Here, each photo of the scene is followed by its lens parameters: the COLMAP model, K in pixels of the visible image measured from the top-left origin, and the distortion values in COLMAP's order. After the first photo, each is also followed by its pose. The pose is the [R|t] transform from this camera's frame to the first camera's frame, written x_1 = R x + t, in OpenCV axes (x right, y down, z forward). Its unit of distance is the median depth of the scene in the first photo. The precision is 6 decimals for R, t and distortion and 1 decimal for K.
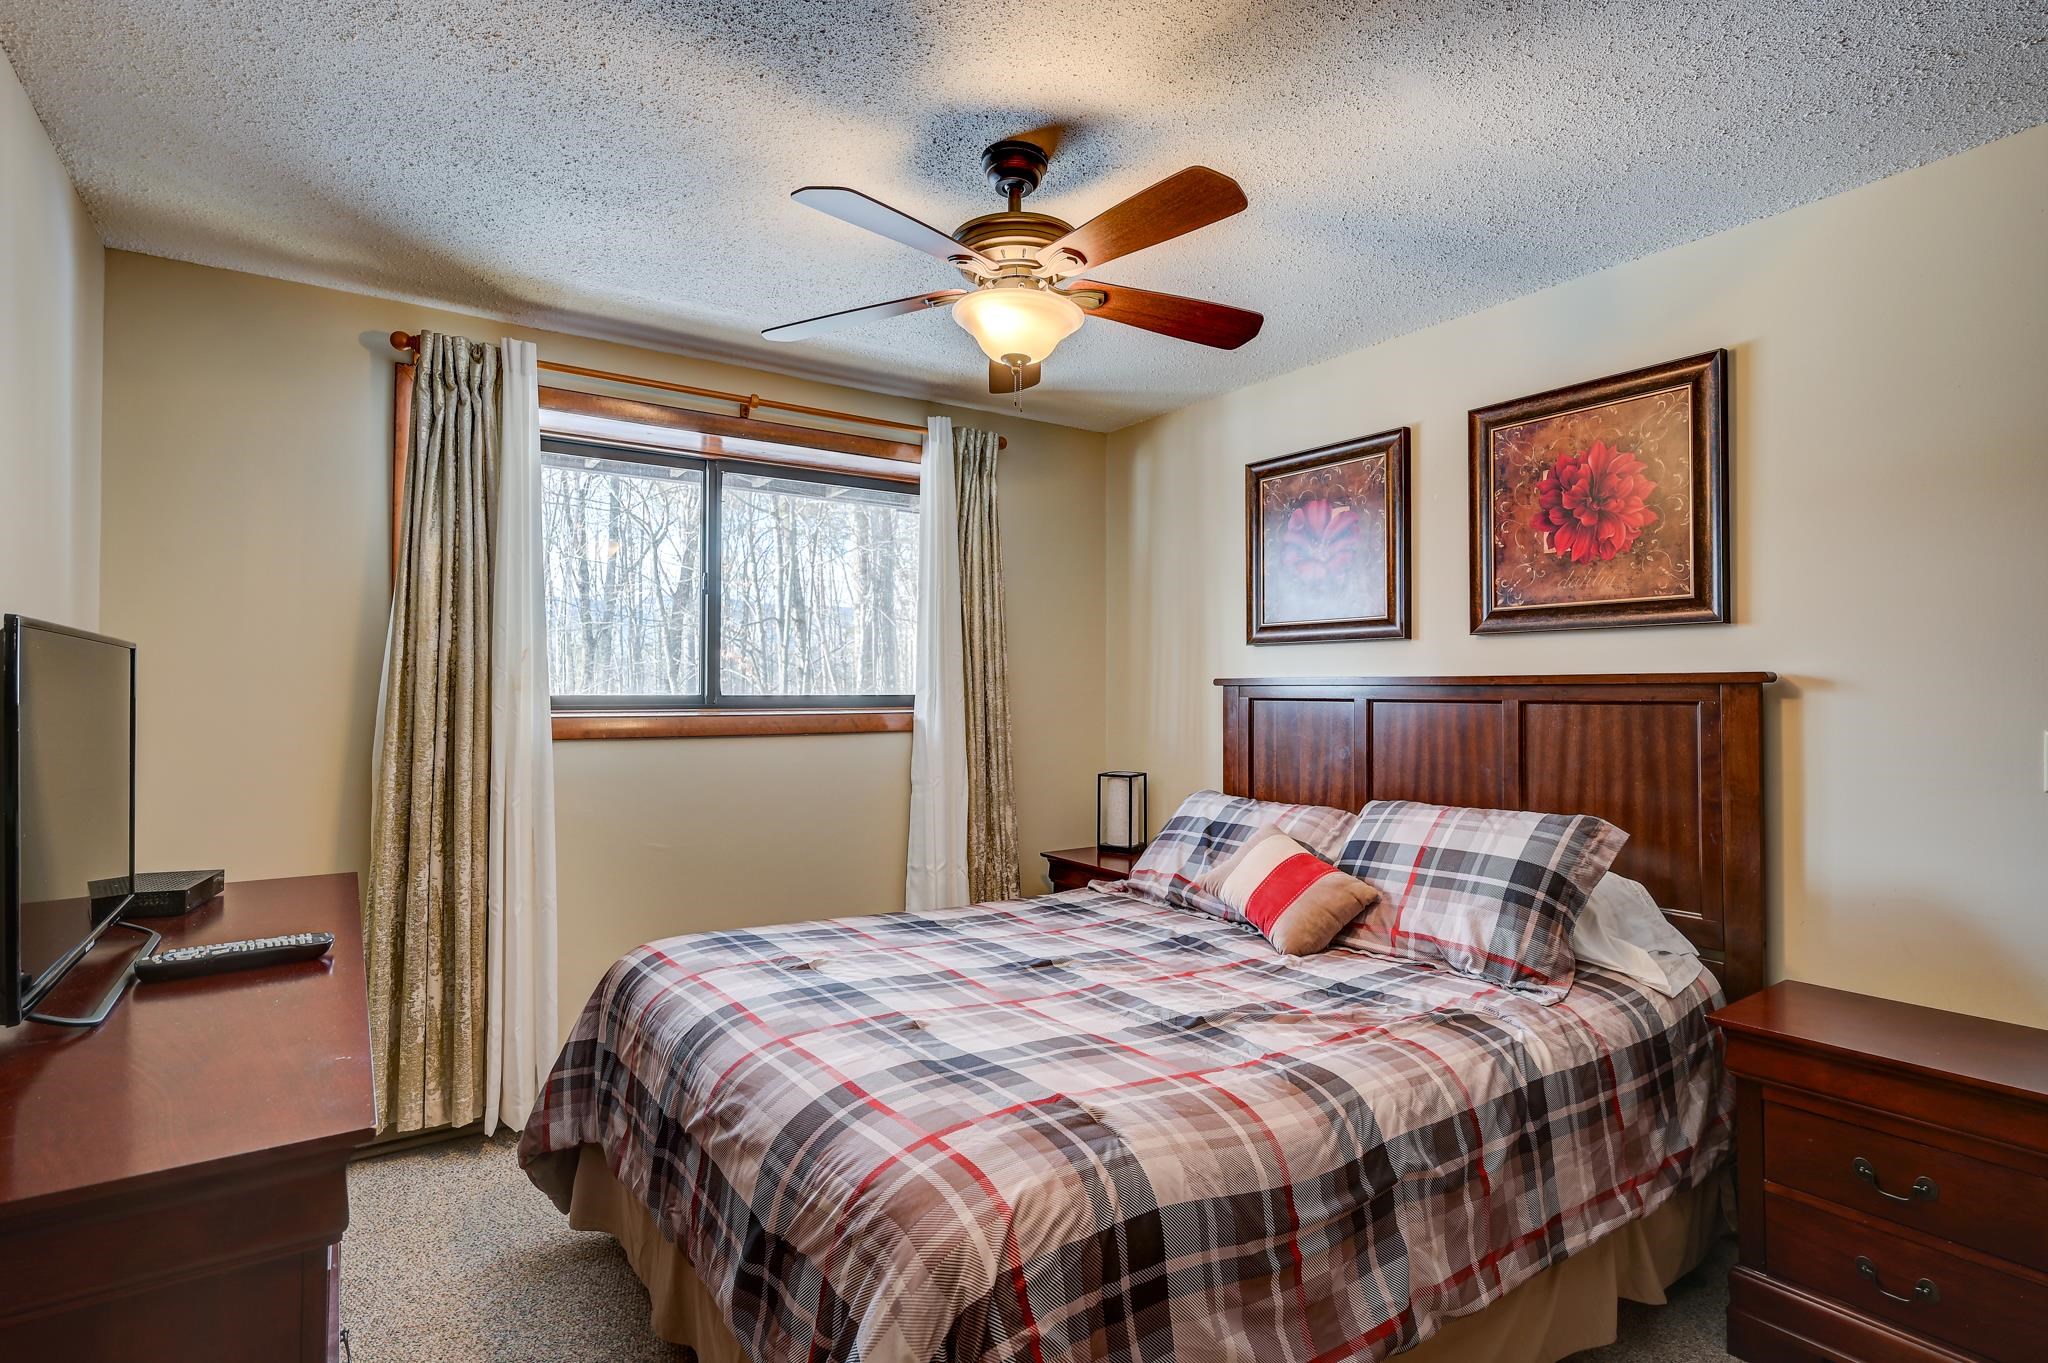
lens RADIAL K [[1000.2, 0, 1024.0], [0, 1000.2, 681.5], [0, 0, 1]] dist [-0.000138, -0.000133]
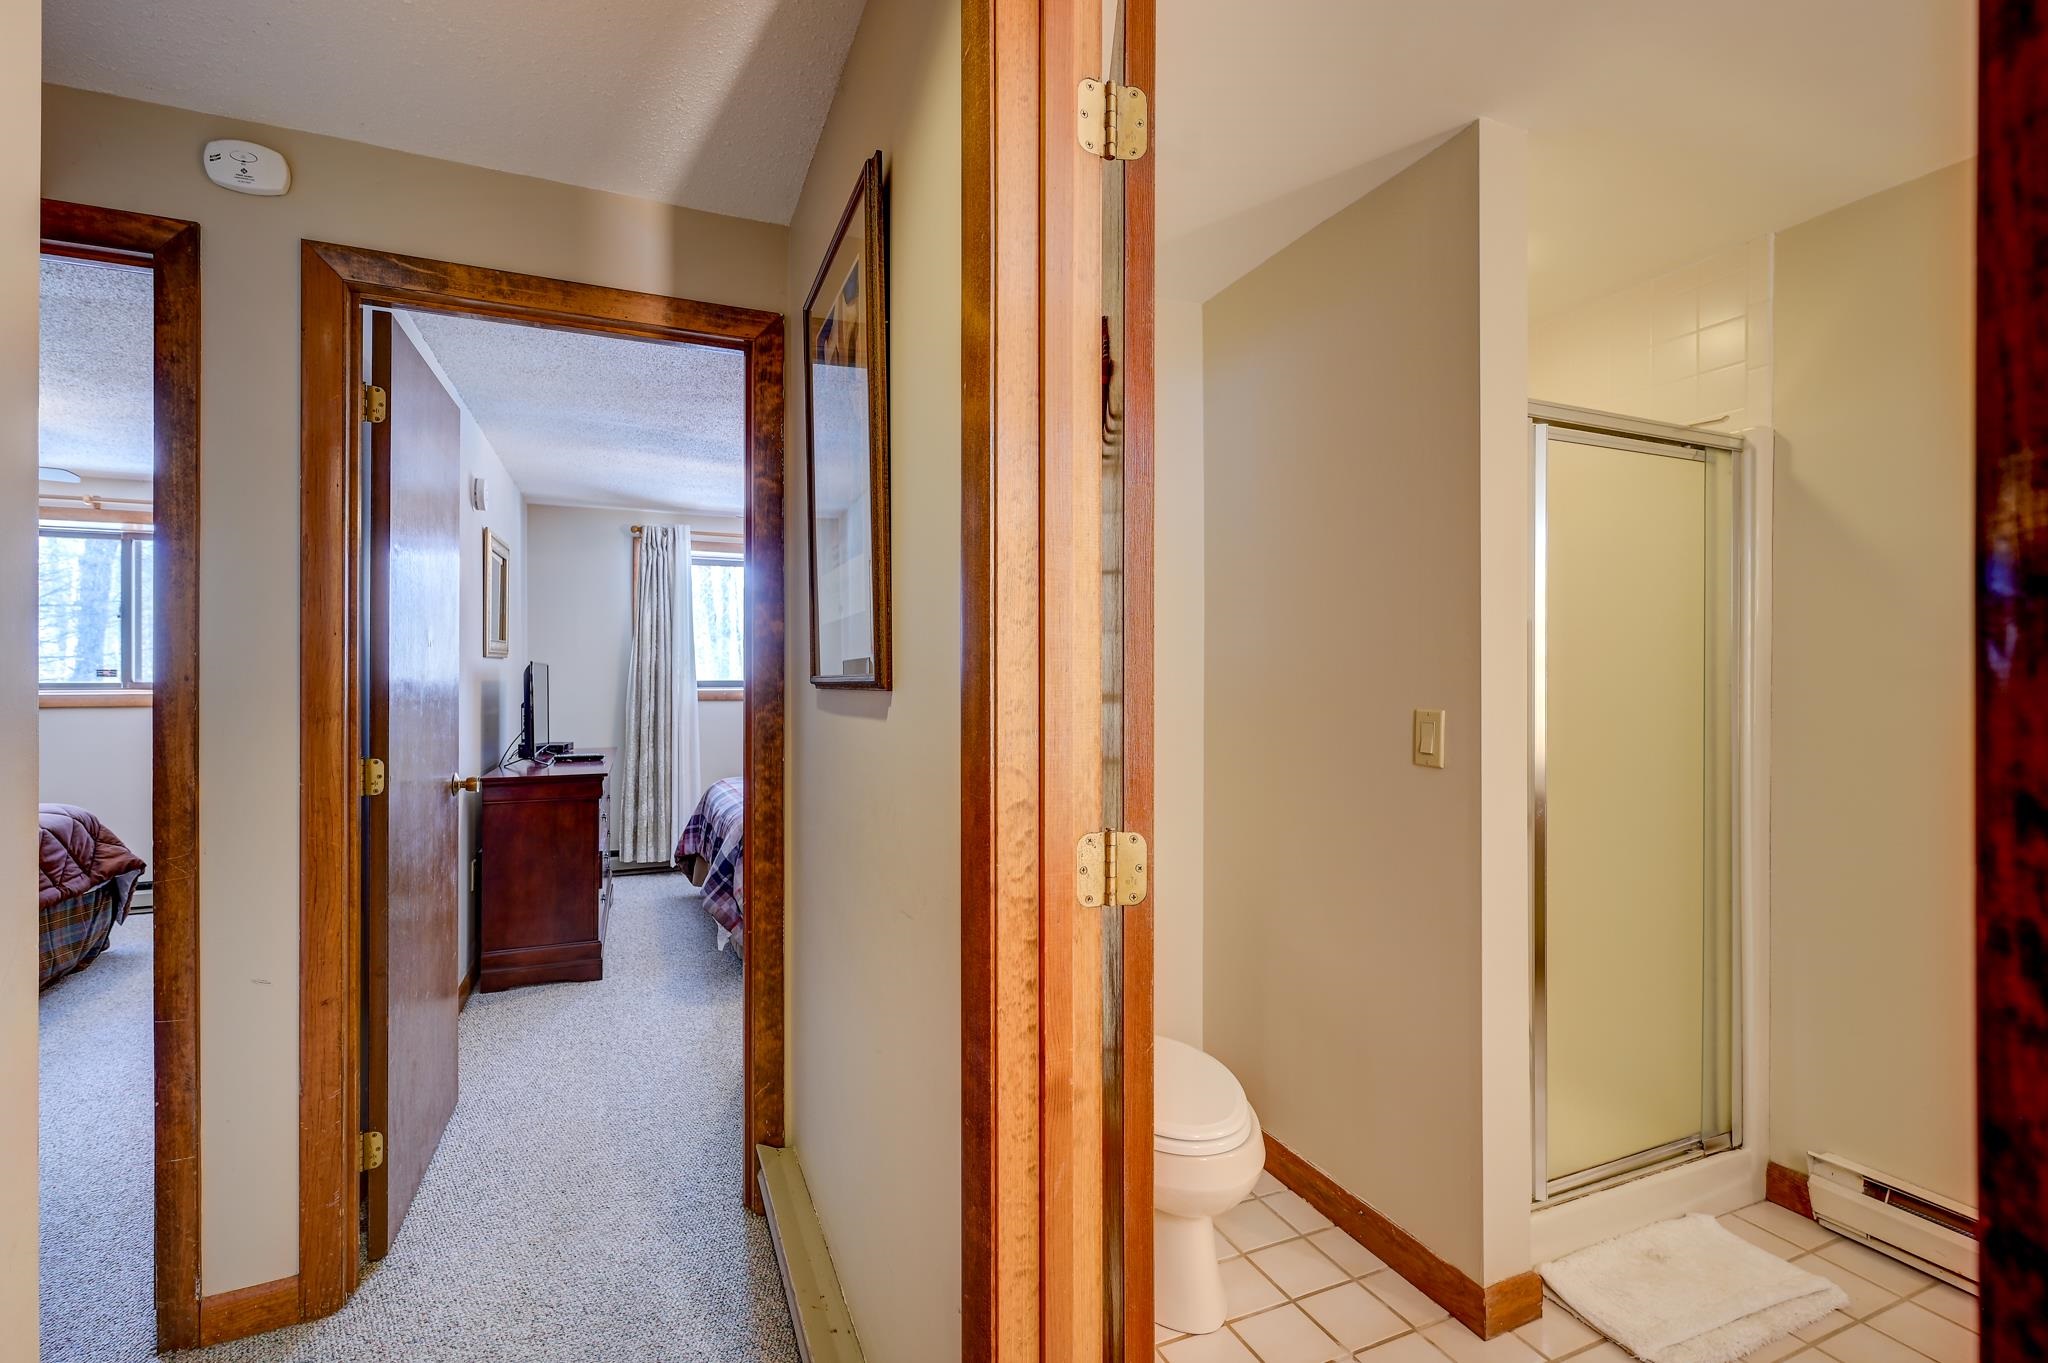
lens RADIAL K [[908.2, 0, 1024.0], [0, 908.2, 681.5], [0, 0, 1]] dist [-0.001200, 0.000069]
pose [[0.979958, -0.004029, -0.199163, 0.707224], [0.007298, 0.999850, 0.015679, -0.011545], [0.199070, -0.016819, 0.979841, -0.927367]]
